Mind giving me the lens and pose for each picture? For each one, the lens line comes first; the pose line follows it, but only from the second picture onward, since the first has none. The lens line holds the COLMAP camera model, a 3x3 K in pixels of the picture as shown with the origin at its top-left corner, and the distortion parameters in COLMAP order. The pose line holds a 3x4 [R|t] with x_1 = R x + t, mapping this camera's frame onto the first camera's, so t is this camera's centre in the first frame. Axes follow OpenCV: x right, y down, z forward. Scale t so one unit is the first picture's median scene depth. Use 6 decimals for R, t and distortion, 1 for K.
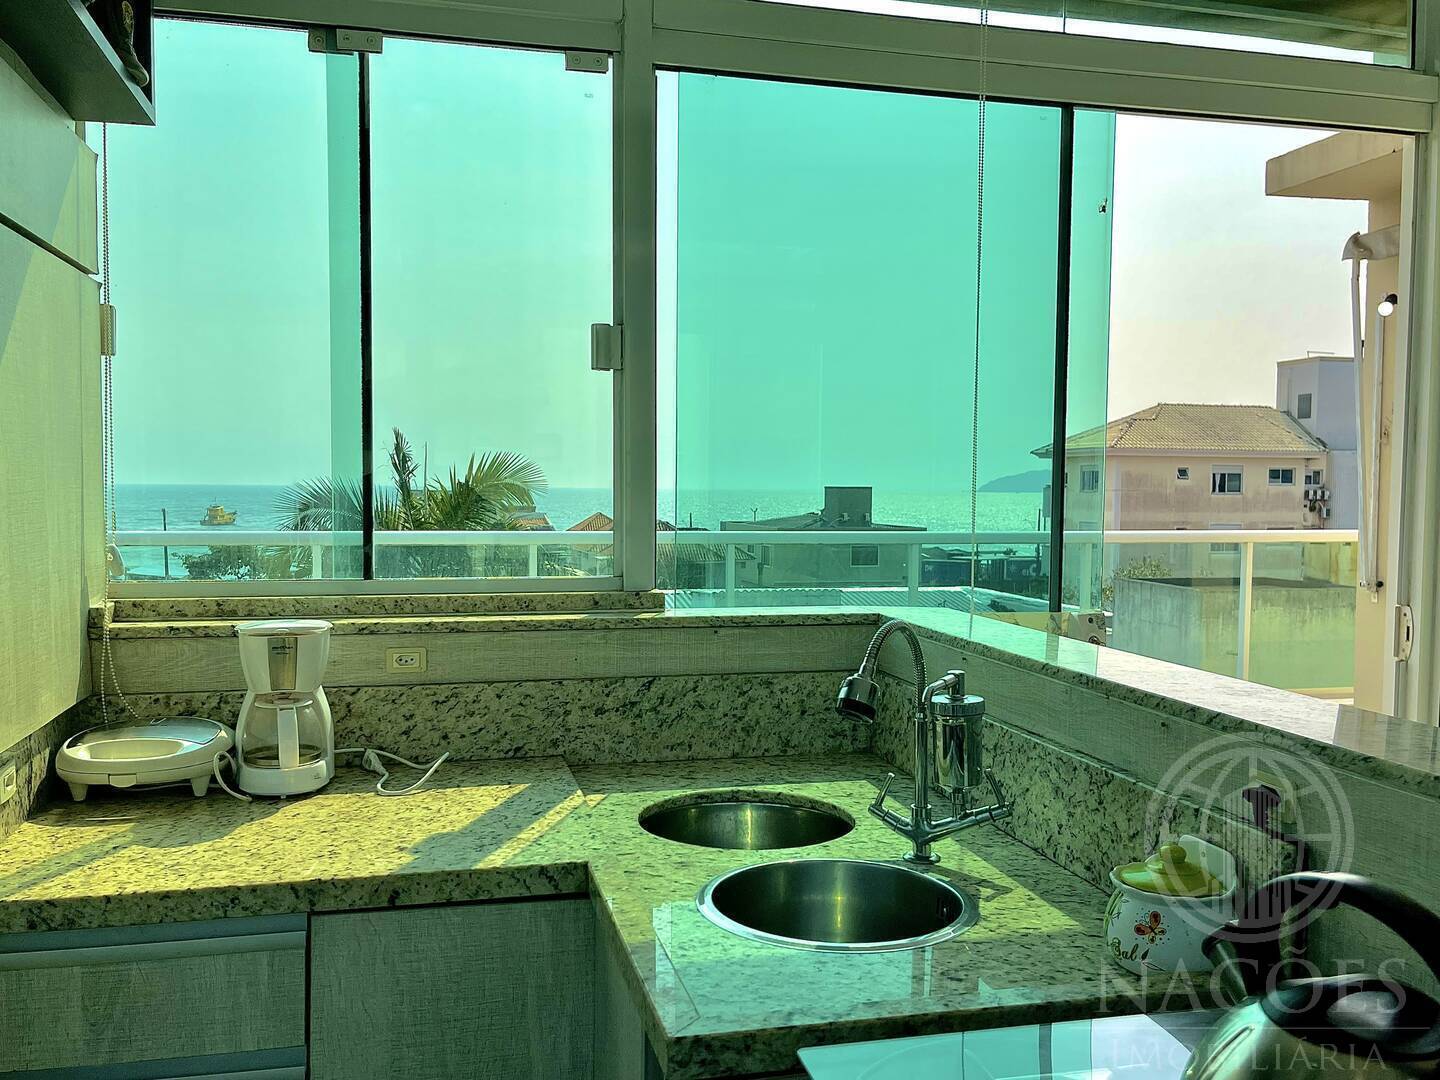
lens RADIAL K [[1222.1, 0, 720.0], [0, 1222.1, 540.0], [0, 0, 1]] dist [0.072821, -0.082231]
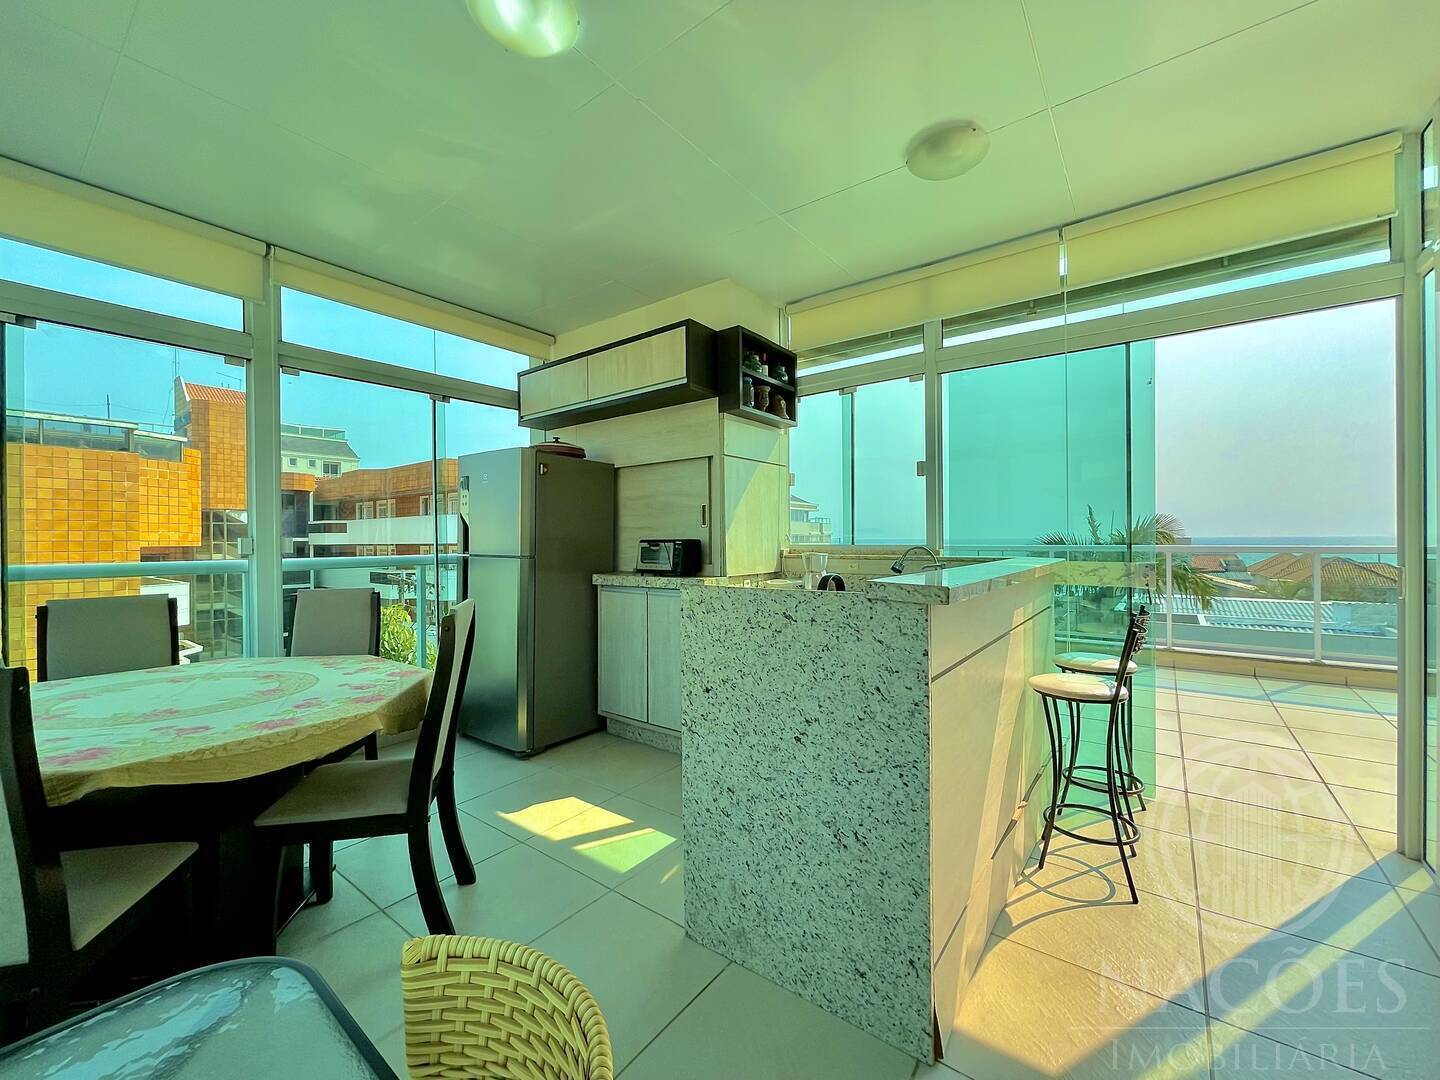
lens RADIAL K [[577.3, 0, 716.1], [0, 577.3, 540.2], [0, 0, 1]] dist [0.001093, -0.000024]
pose [[0.626369, -0.009692, -0.779467, 0.747362], [-0.023284, 0.999244, -0.031135, 0.080728], [0.779179, 0.037651, 0.625669, -0.302839]]
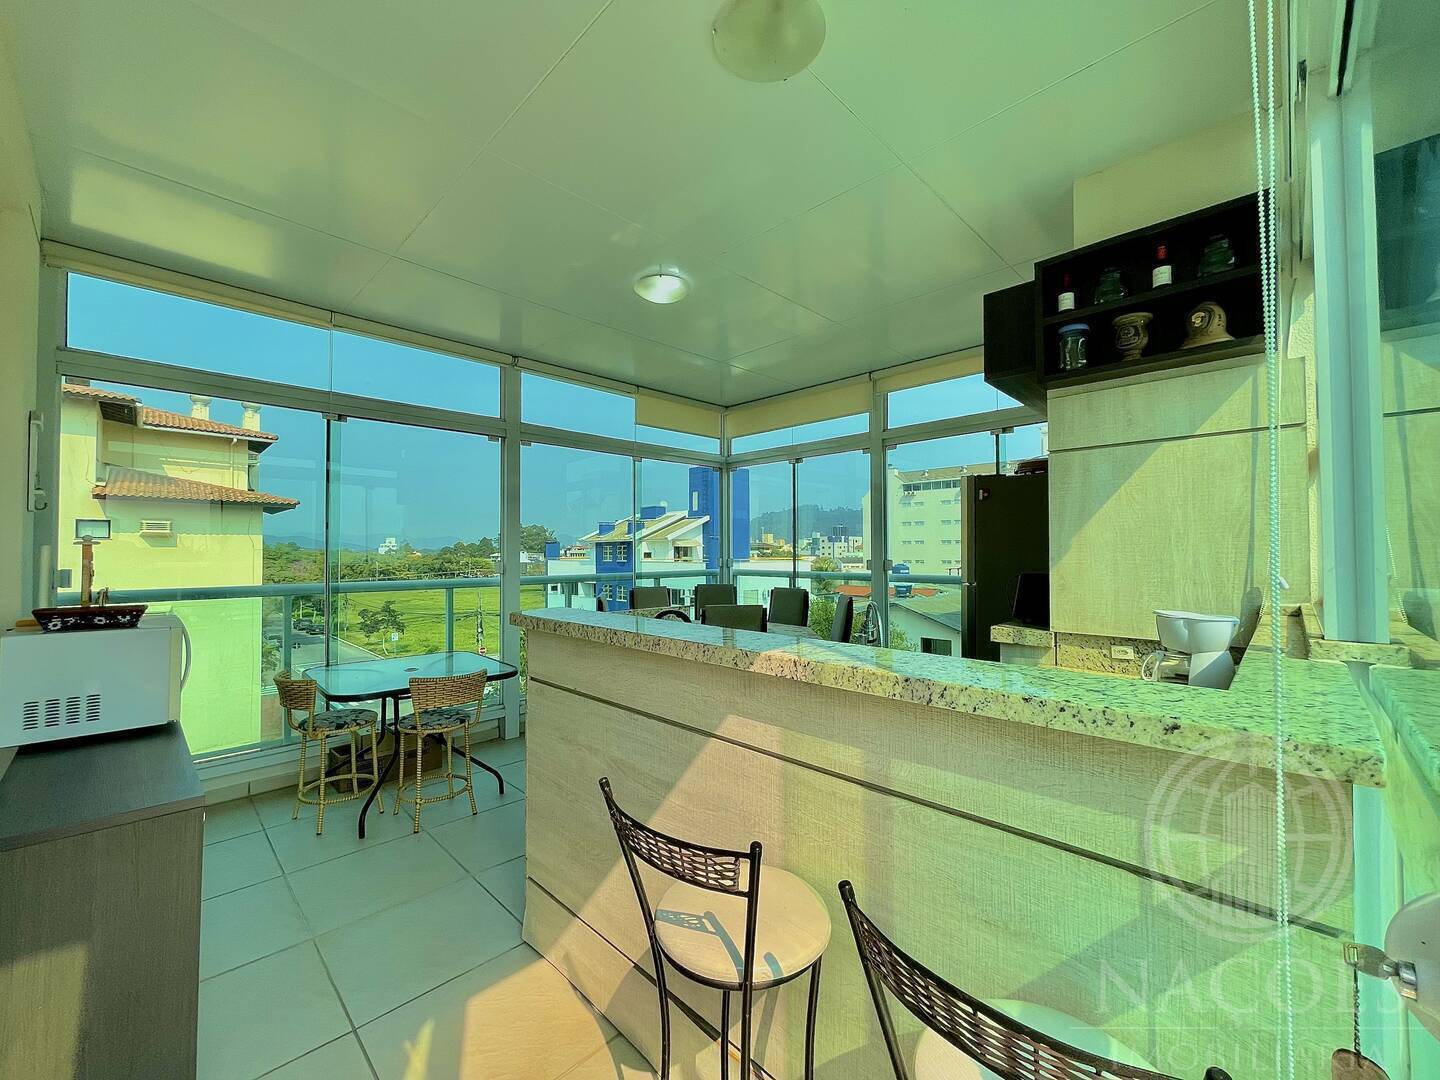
lens RADIAL K [[580.0, 0, 716.5], [0, 580.0, 535.0], [0, 0, 1]] dist [-0.000090, 0.000004]
pose [[-0.850268, -0.016999, -0.526075, 0.632774], [-0.027652, 0.999541, 0.012393, -0.041100], [0.525623, 0.025084, -0.850348, 1.219657]]
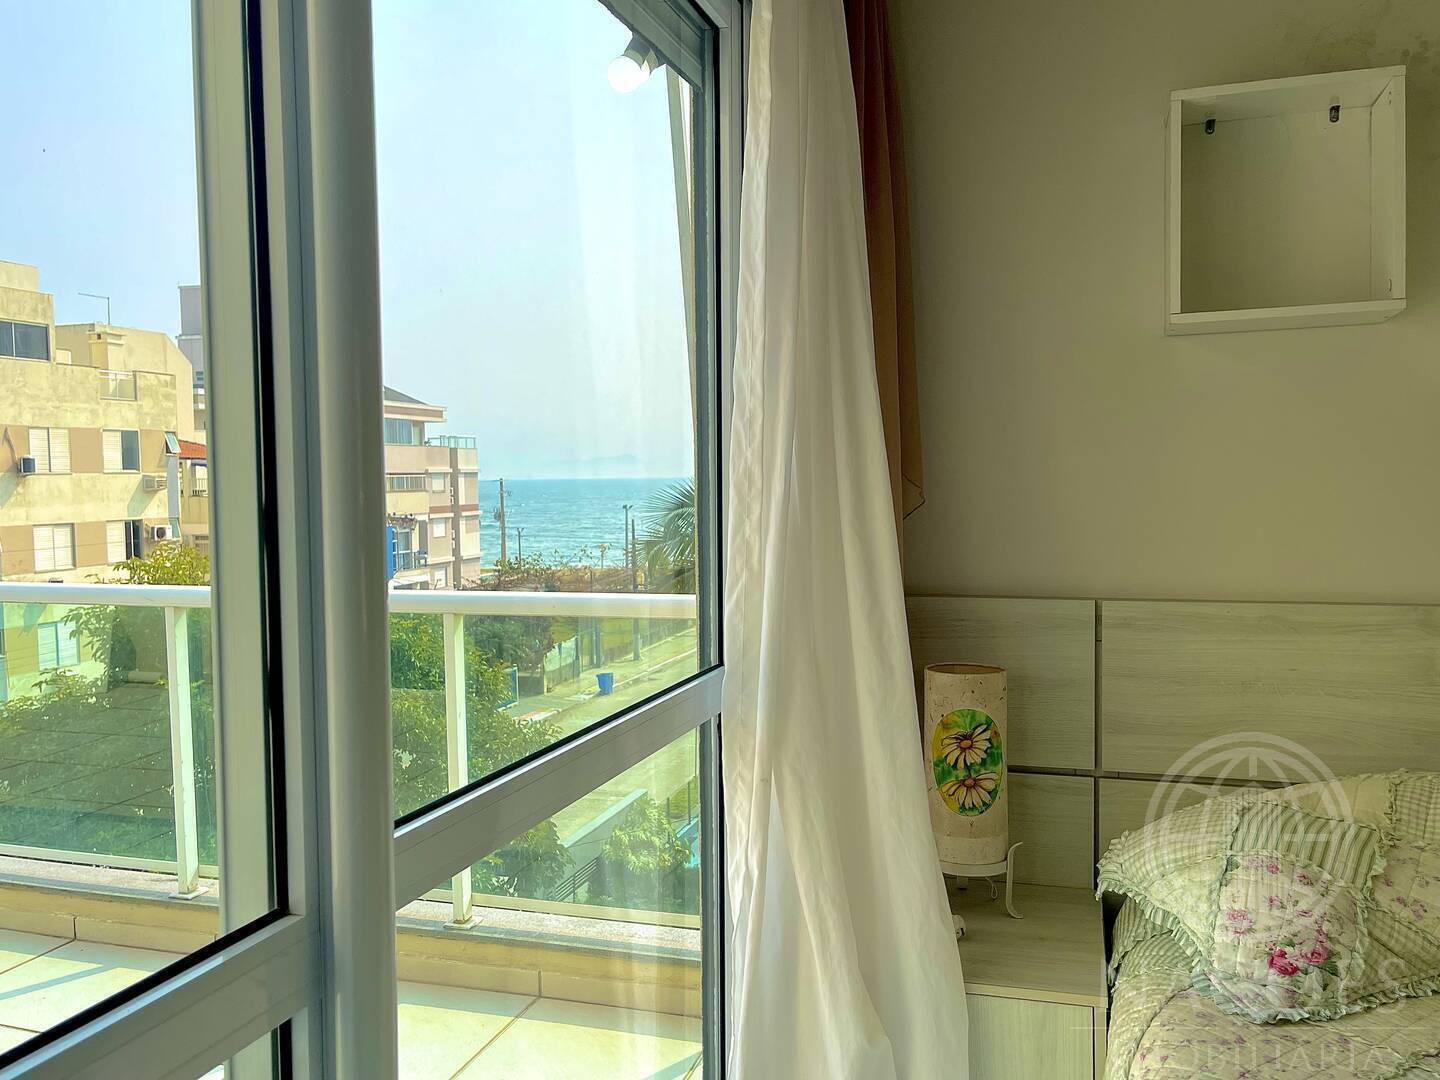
lens RADIAL K [[1194.5, 0, 725.9], [0, 1194.5, 549.8], [0, 0, 1]] dist [0.063182, -0.082005]
pose [[0.852080, 0.014051, -0.523222, 2.020503], [-0.002807, 0.999748, 0.022277, -0.112179], [0.523403, -0.017513, 0.851905, 1.857611]]
